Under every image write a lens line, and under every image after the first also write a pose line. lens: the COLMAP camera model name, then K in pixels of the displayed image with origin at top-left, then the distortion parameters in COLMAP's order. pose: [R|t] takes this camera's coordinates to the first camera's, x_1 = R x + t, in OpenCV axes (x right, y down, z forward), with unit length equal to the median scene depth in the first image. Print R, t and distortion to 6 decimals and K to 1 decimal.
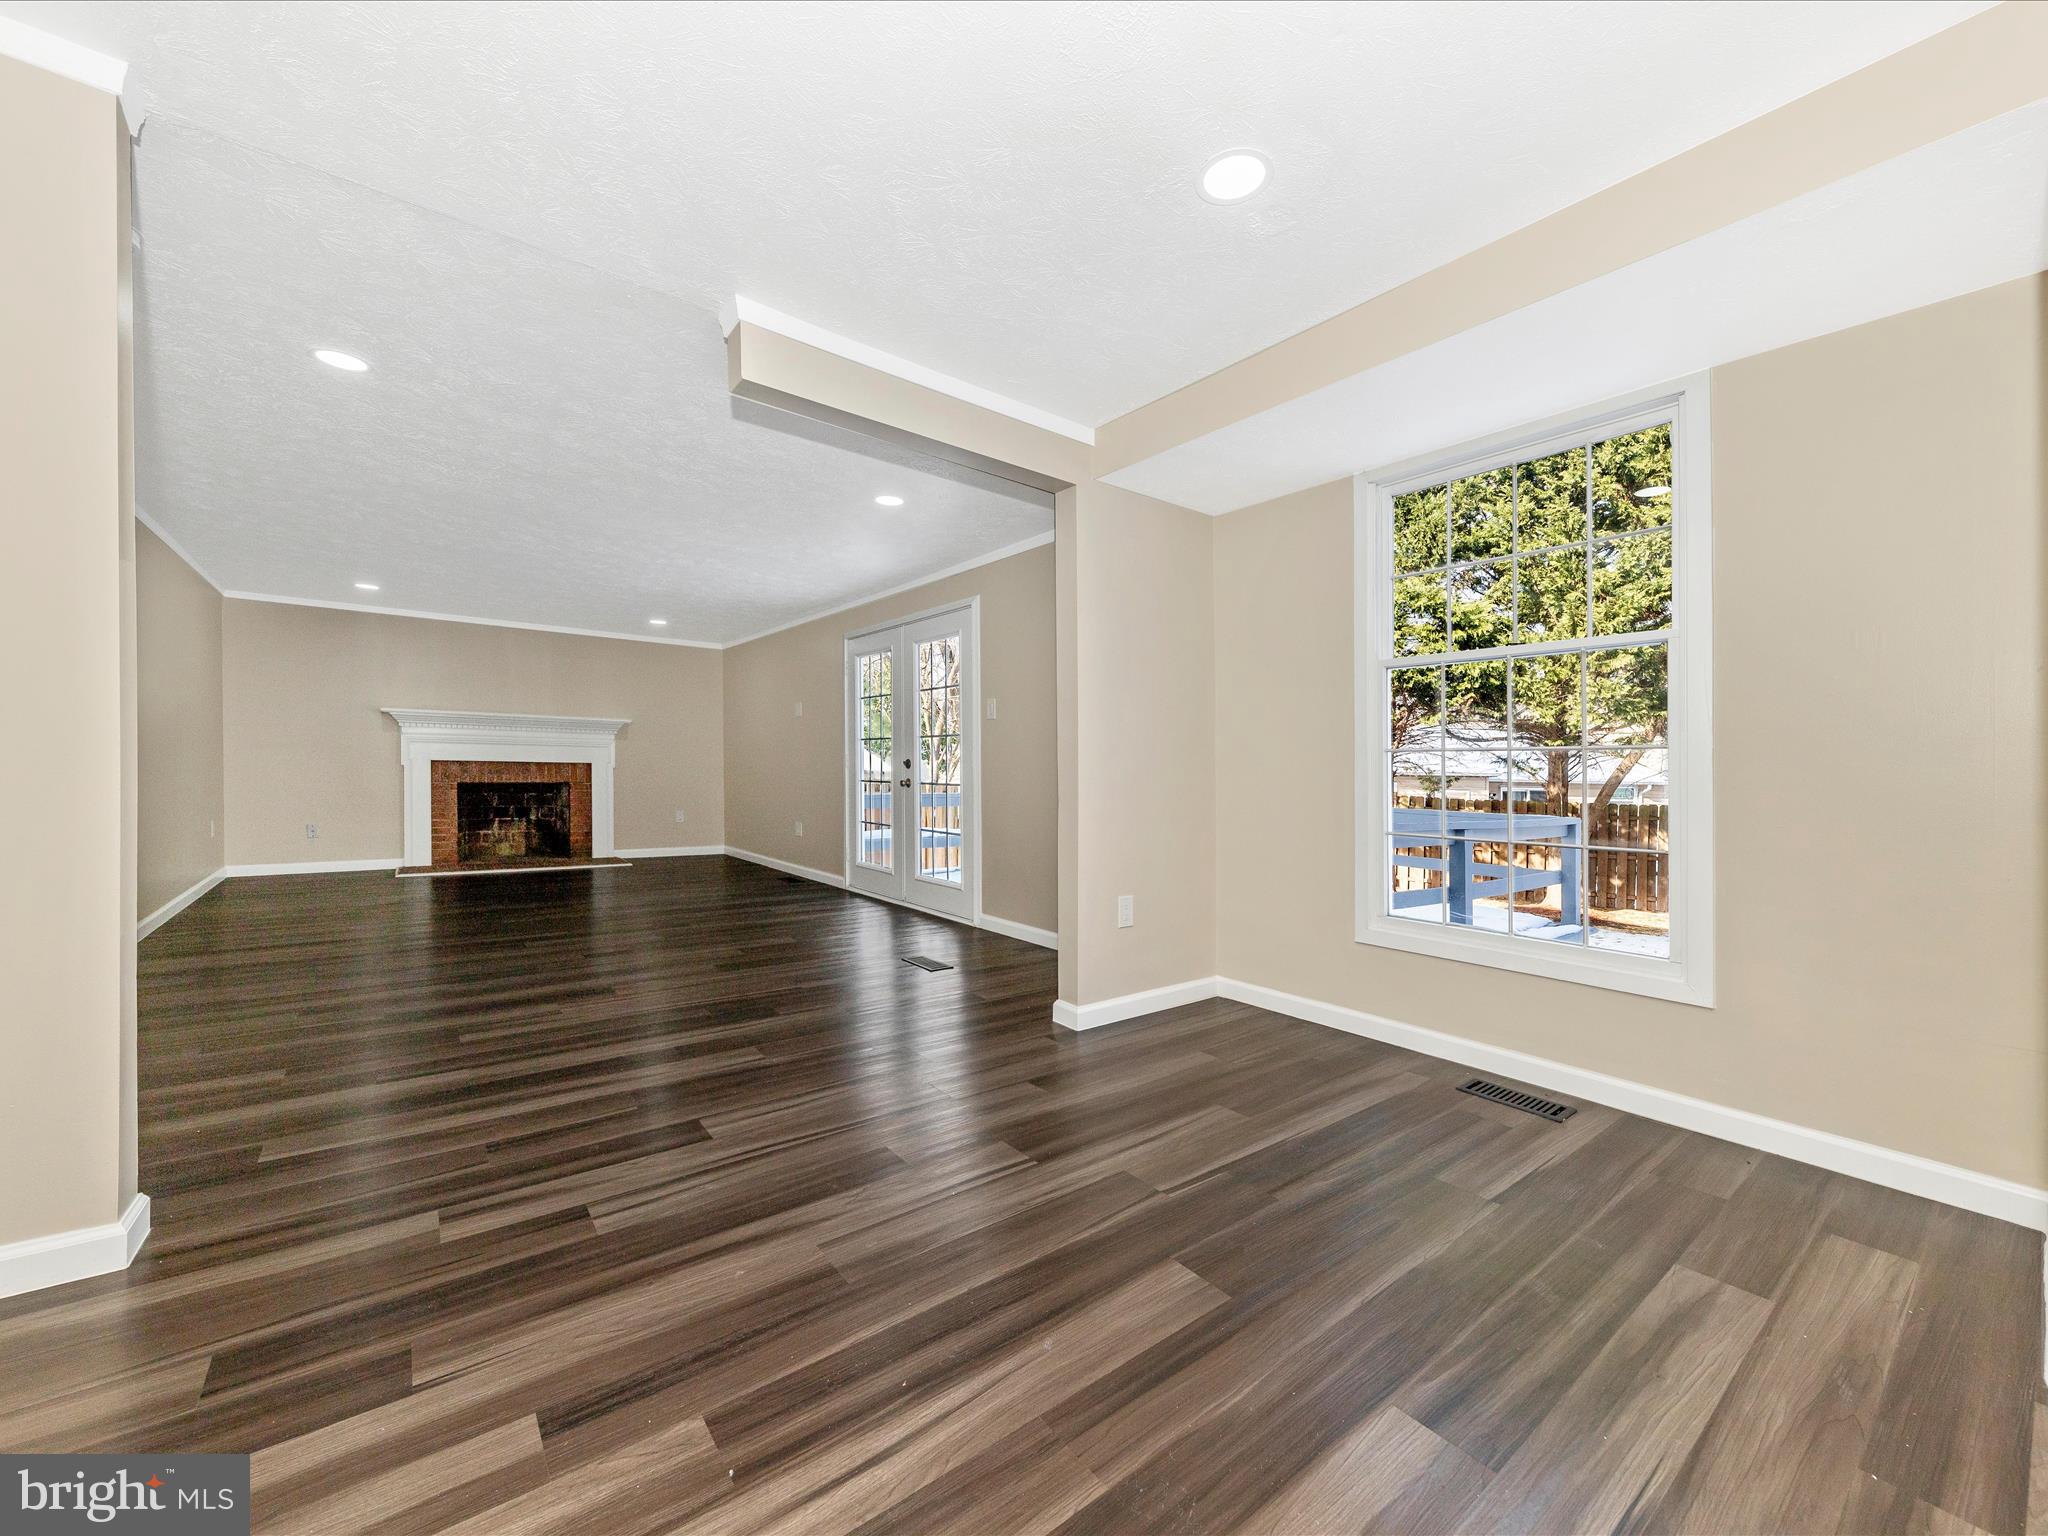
lens RADIAL K [[812.2, 0, 1072.8], [0, 812.2, 771.9], [0, 0, 1]] dist [0.001671, 0.000184]
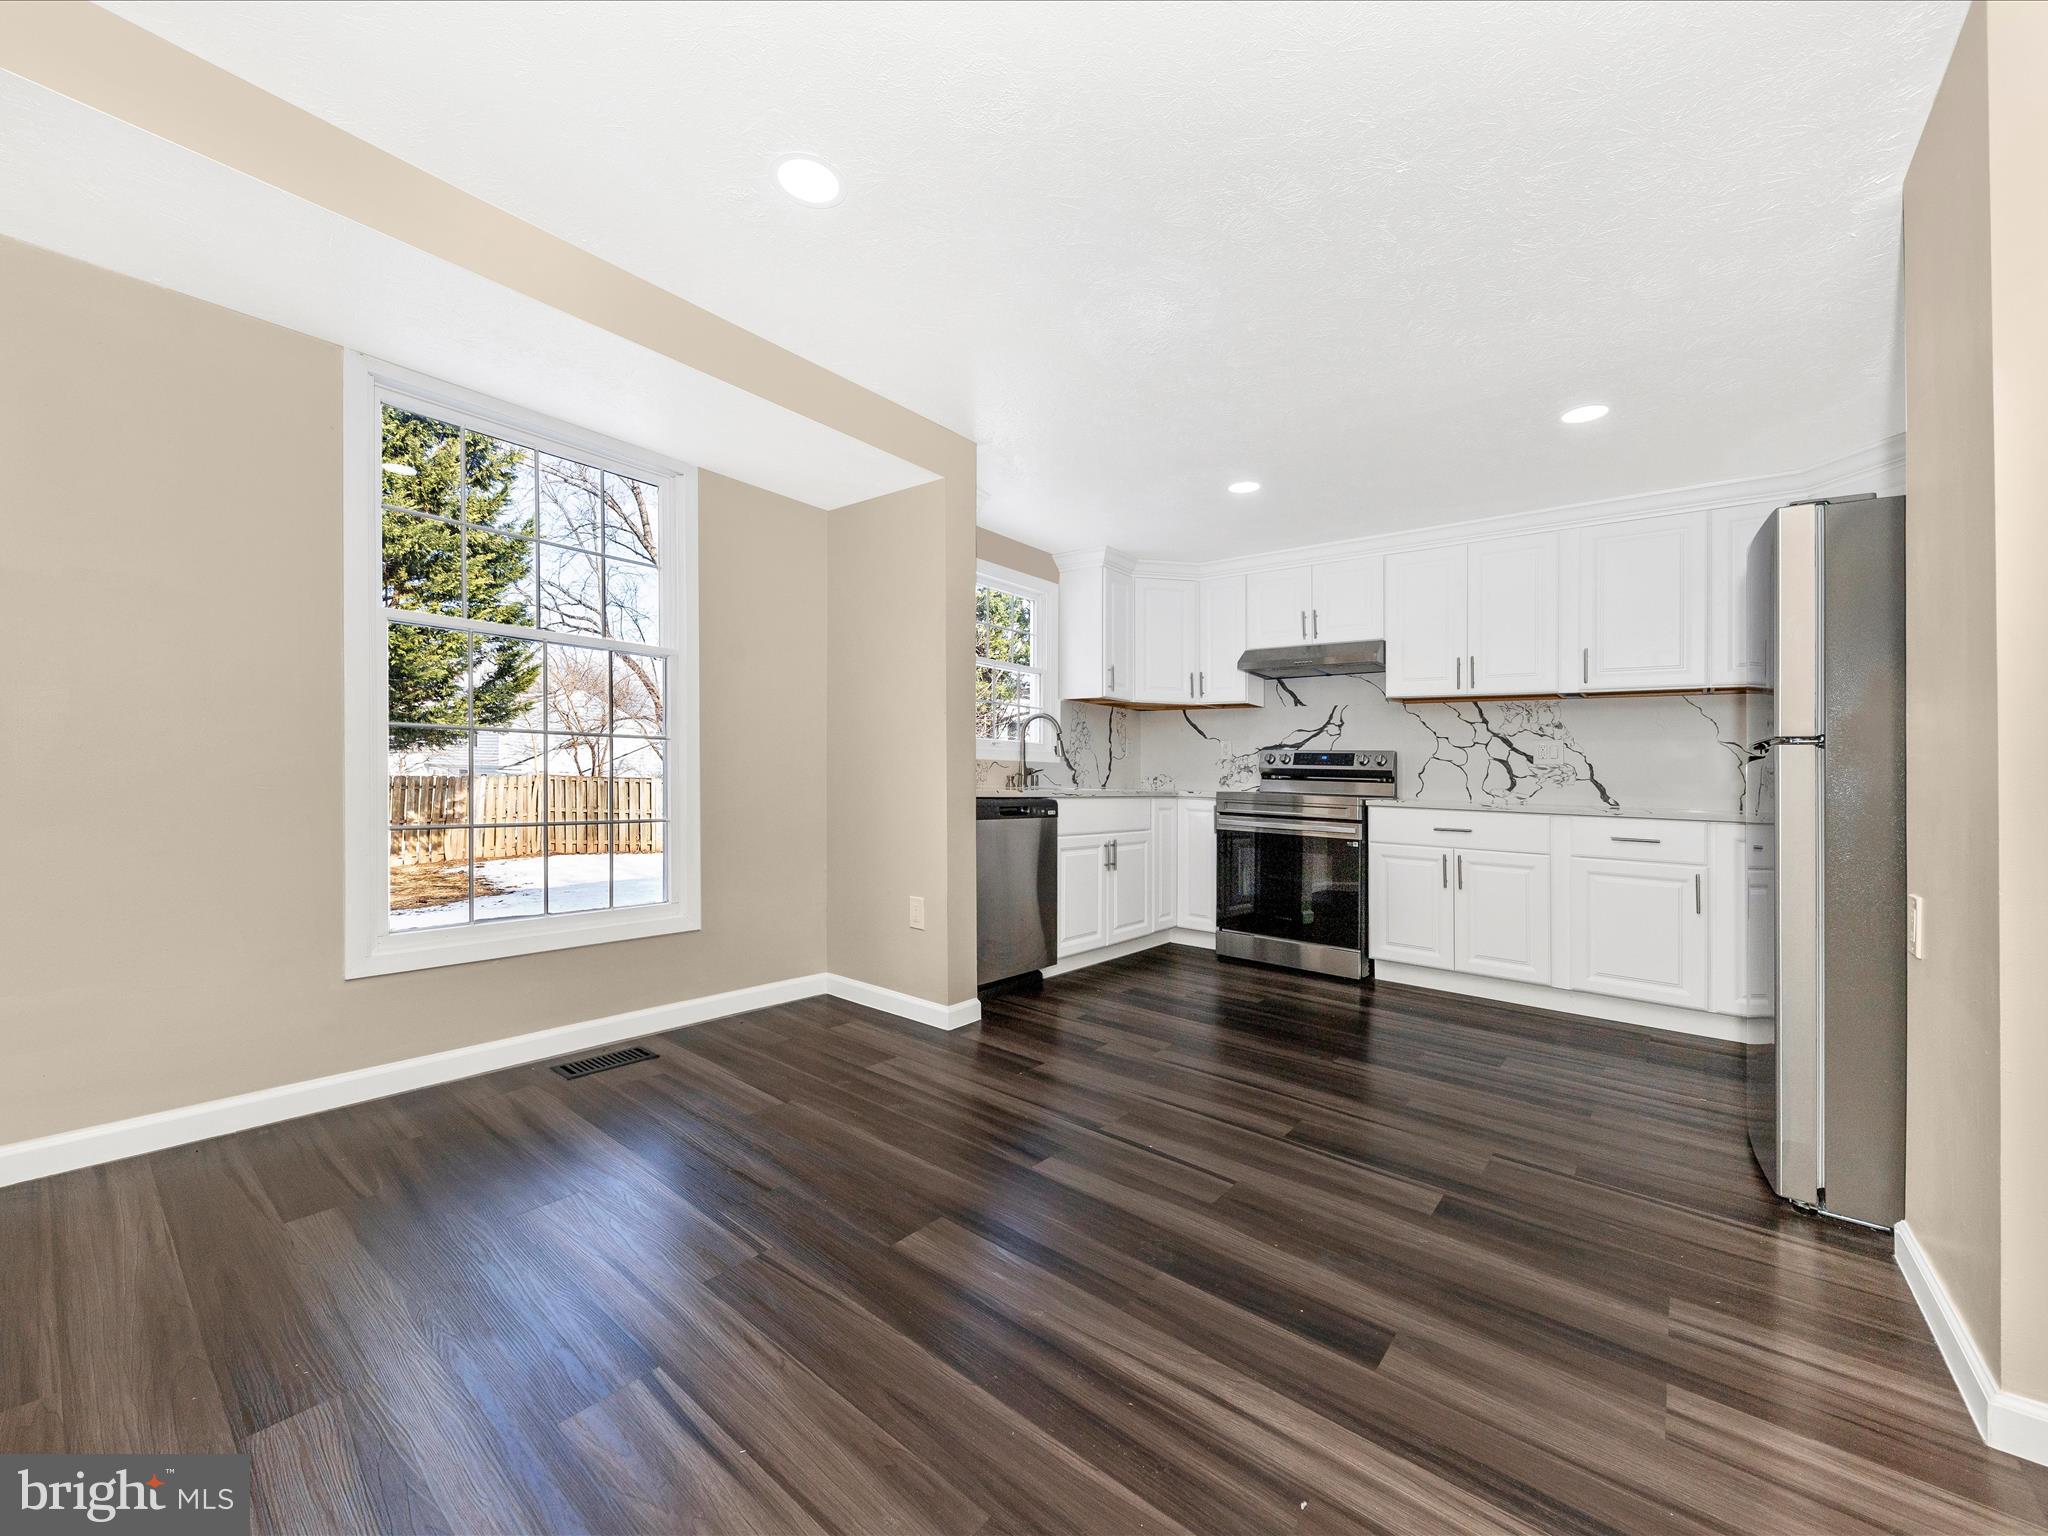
lens RADIAL K [[820.0, 0, 956.5], [0, 820.0, 718.0], [0, 0, 1]] dist [0.003550, 0.000072]
pose [[-0.157951, 0.044376, 0.986449, -0.230792], [-0.032701, 0.998207, -0.050141, -0.005406], [-0.986905, -0.040178, -0.156216, 0.268660]]
